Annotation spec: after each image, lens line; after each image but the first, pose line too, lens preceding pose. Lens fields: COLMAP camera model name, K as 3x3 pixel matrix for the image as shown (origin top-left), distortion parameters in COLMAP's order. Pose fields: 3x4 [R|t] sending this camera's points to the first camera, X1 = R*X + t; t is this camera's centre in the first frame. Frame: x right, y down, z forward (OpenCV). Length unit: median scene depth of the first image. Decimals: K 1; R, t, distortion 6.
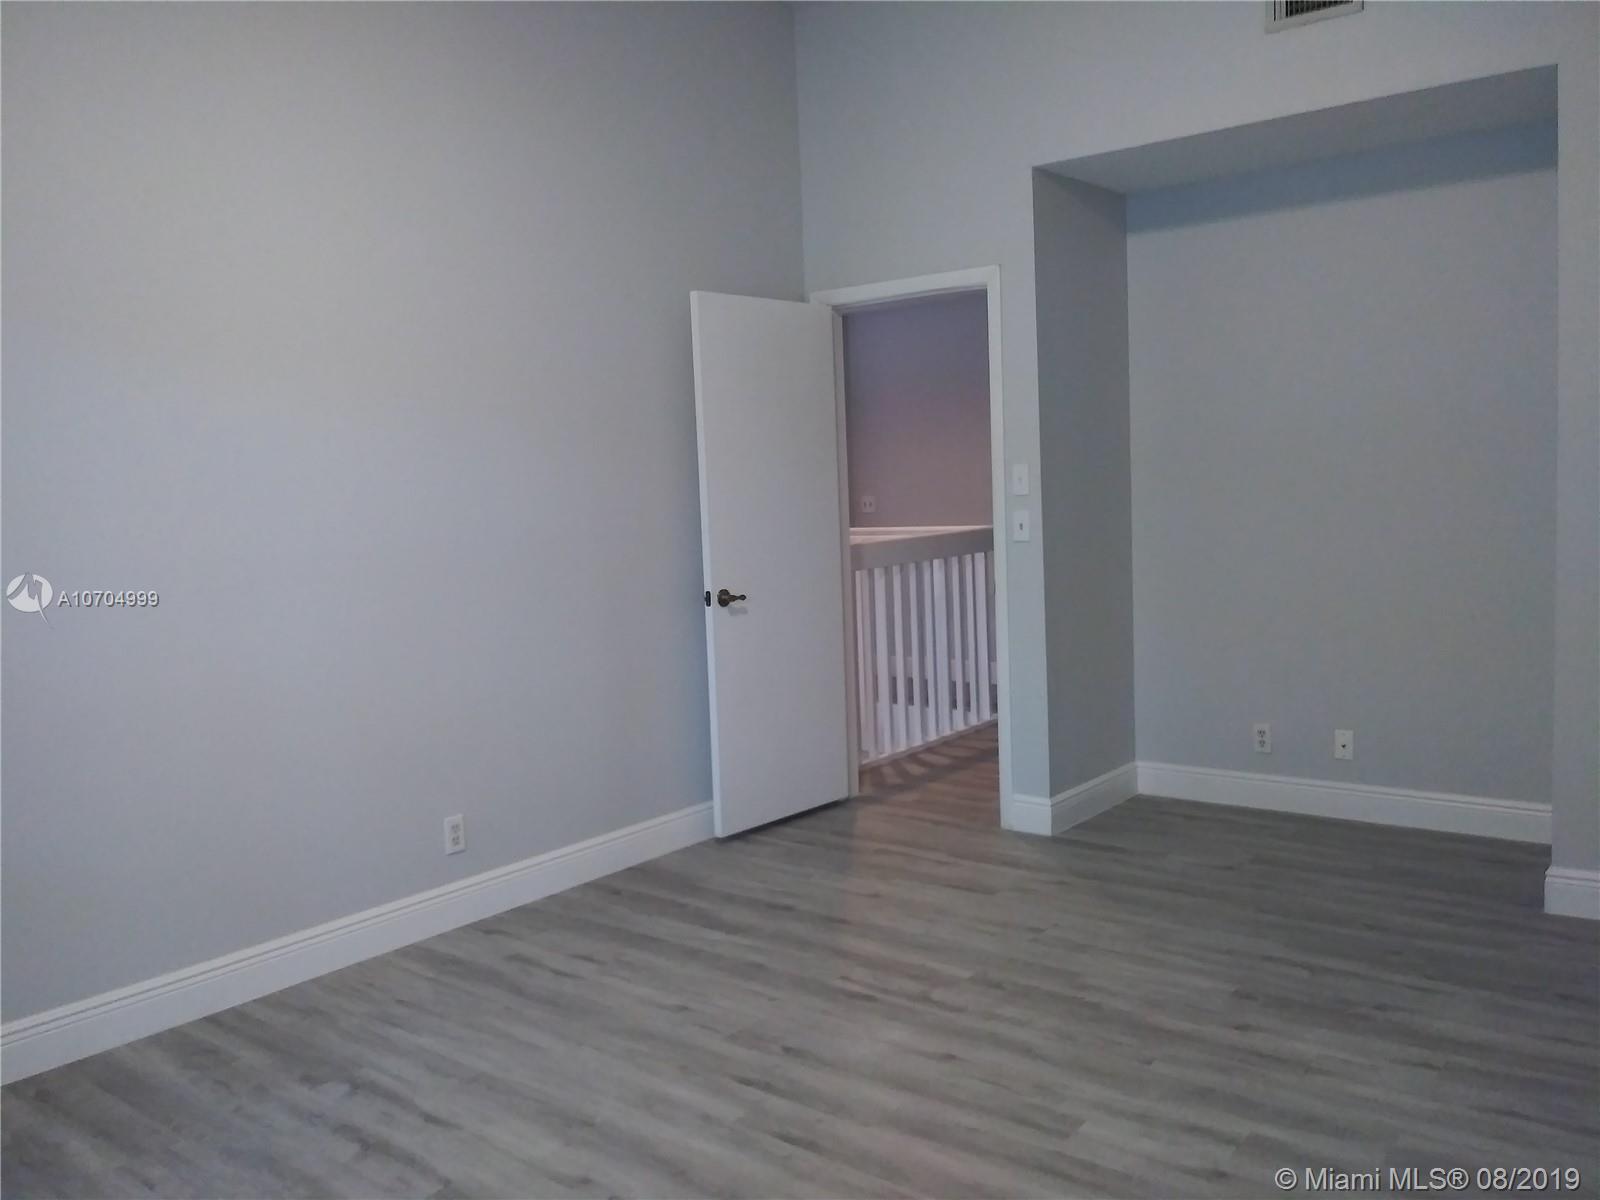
lens RADIAL K [[1321.1, 0, 794.9], [0, 1321.1, 602.3], [0, 0, 1]] dist [0.029366, -0.064609]
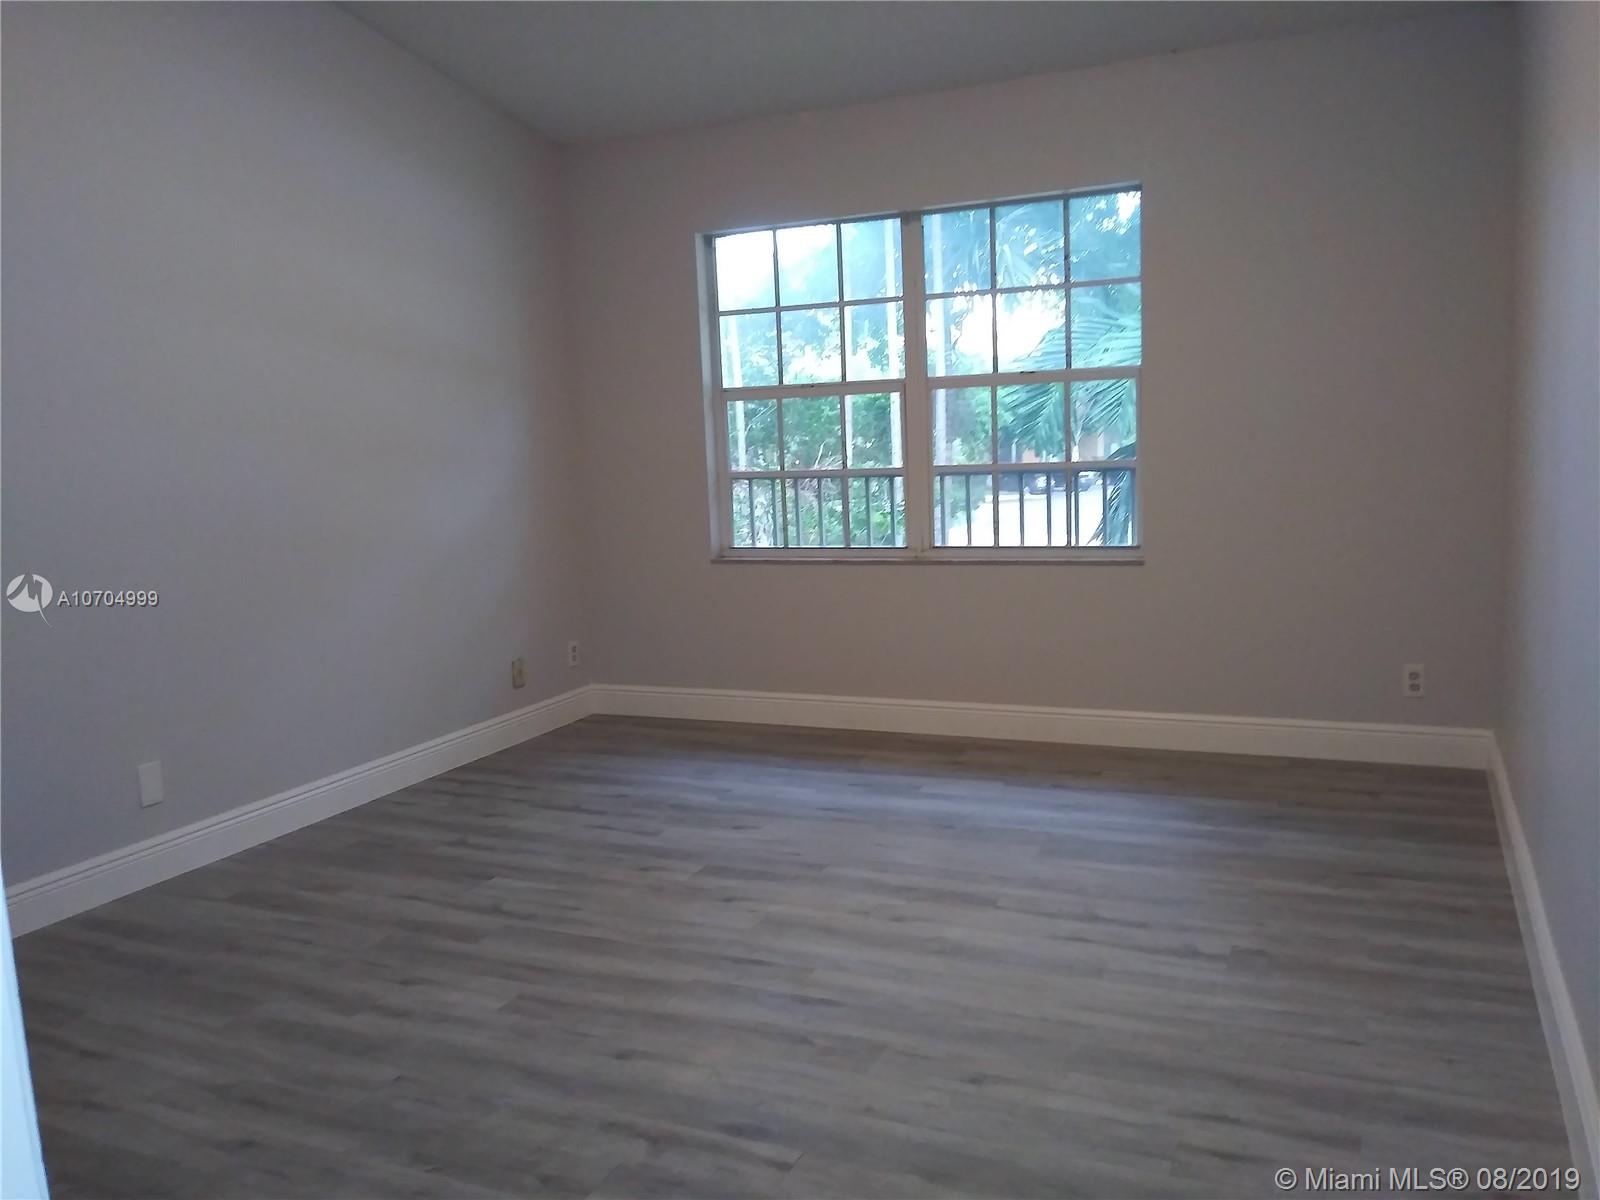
lens RADIAL K [[1321.1, 0, 794.9], [0, 1321.1, 602.3], [0, 0, 1]] dist [0.029366, -0.064609]
pose [[-0.968190, 0.107659, -0.225870, 0.172014], [0.054862, 0.972075, 0.228165, -0.149764], [0.244127, 0.208516, -0.947060, 1.804852]]
